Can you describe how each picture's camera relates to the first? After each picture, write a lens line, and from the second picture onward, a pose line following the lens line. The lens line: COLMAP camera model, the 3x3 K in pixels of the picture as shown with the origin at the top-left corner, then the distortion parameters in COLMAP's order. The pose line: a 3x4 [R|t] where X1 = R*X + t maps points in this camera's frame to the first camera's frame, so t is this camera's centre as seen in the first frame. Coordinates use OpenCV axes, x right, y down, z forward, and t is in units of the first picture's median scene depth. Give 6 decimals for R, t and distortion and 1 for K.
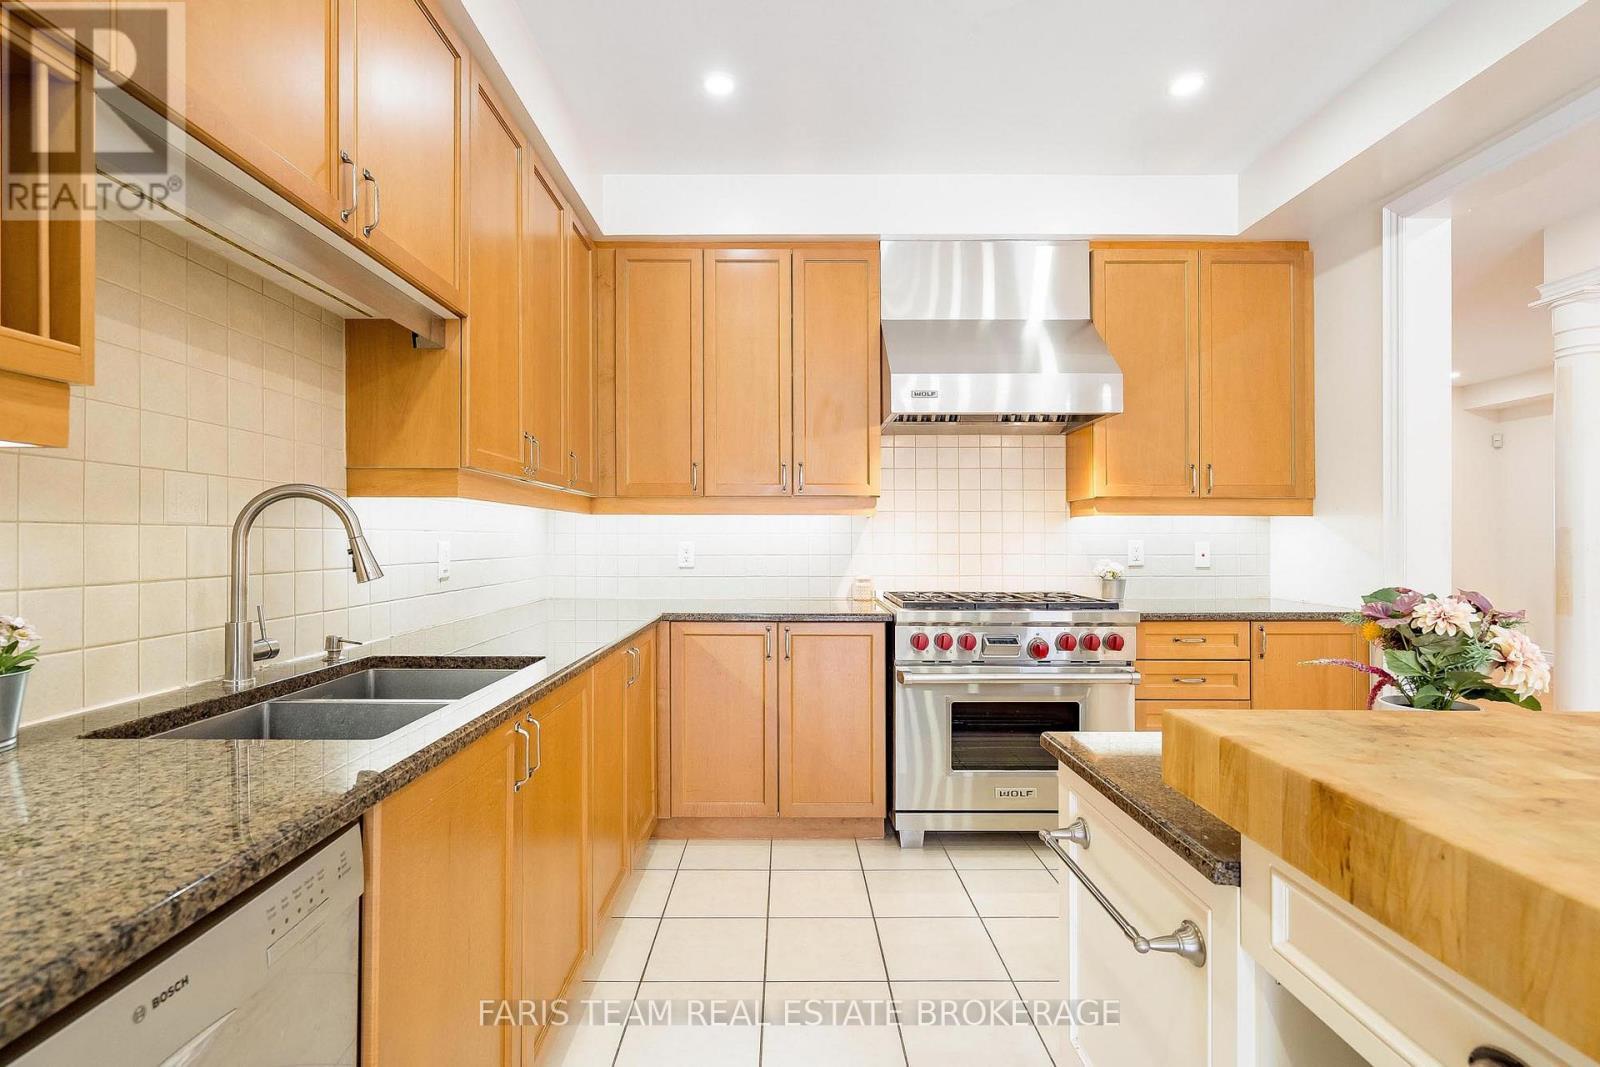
lens RADIAL K [[736.0, 0, 795.8], [0, 736.0, 515.2], [0, 0, 1]] dist [-0.000610, 0.000229]
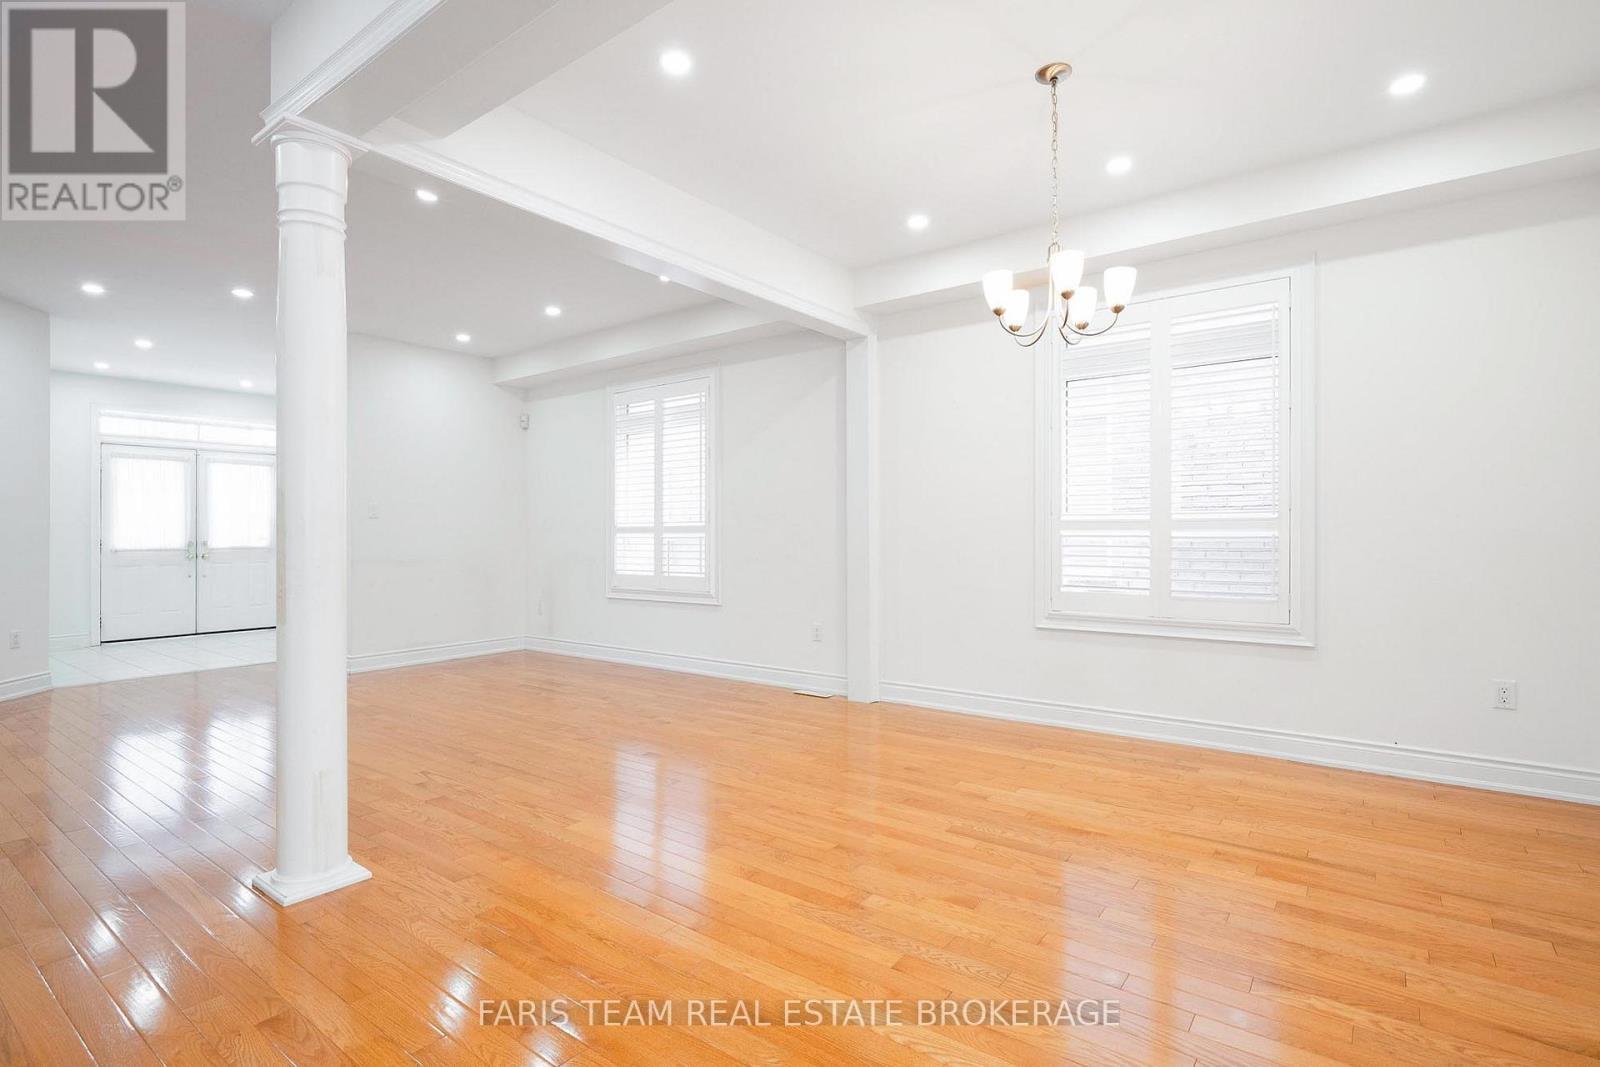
lens RADIAL K [[769.9, 0, 800.0], [0, 769.9, 533.5], [0, 0, 1]] dist [-0.001799, -0.000076]
pose [[0.613672, -0.006629, 0.789533, 0.979560], [-0.018565, 0.999567, 0.022823, 0.037490], [-0.789343, -0.028663, 0.613283, 0.264982]]
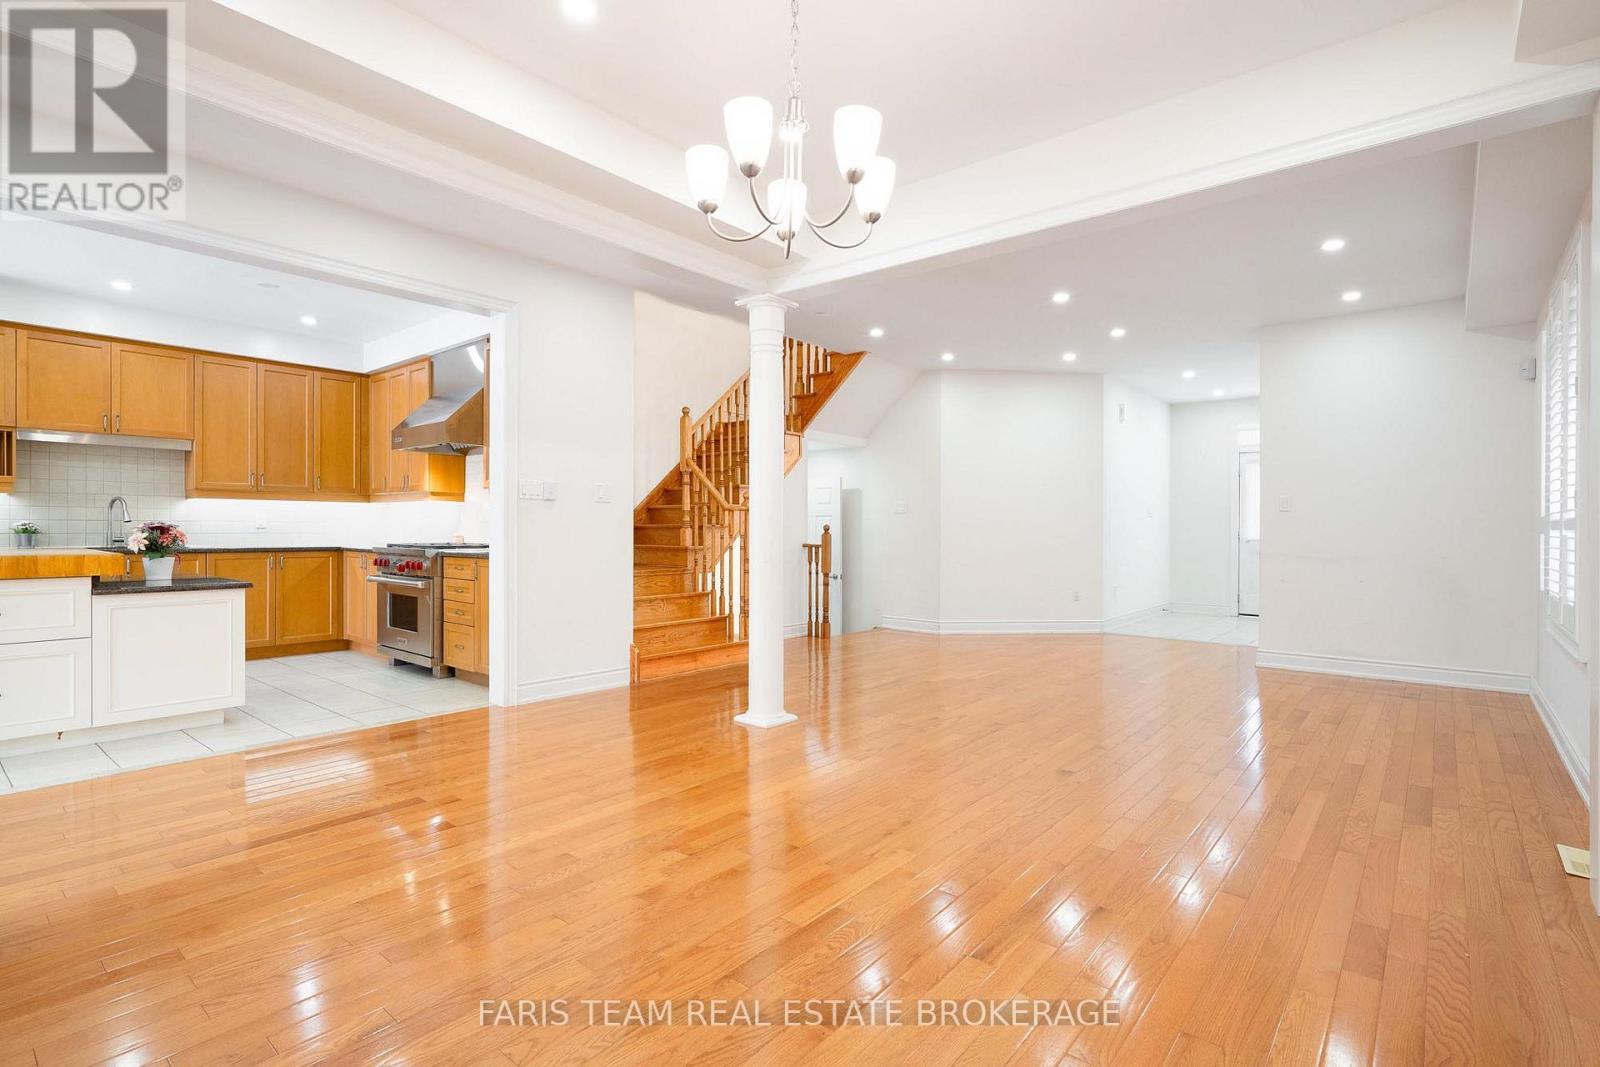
lens RADIAL K [[769.9, 0, 800.0], [0, 769.9, 533.5], [0, 0, 1]] dist [-0.001799, -0.000076]
pose [[0.760282, 0.006996, -0.649555, 2.343214], [0.016137, 0.999430, 0.029652, 0.044494], [0.649392, -0.033026, 0.759736, 0.119471]]
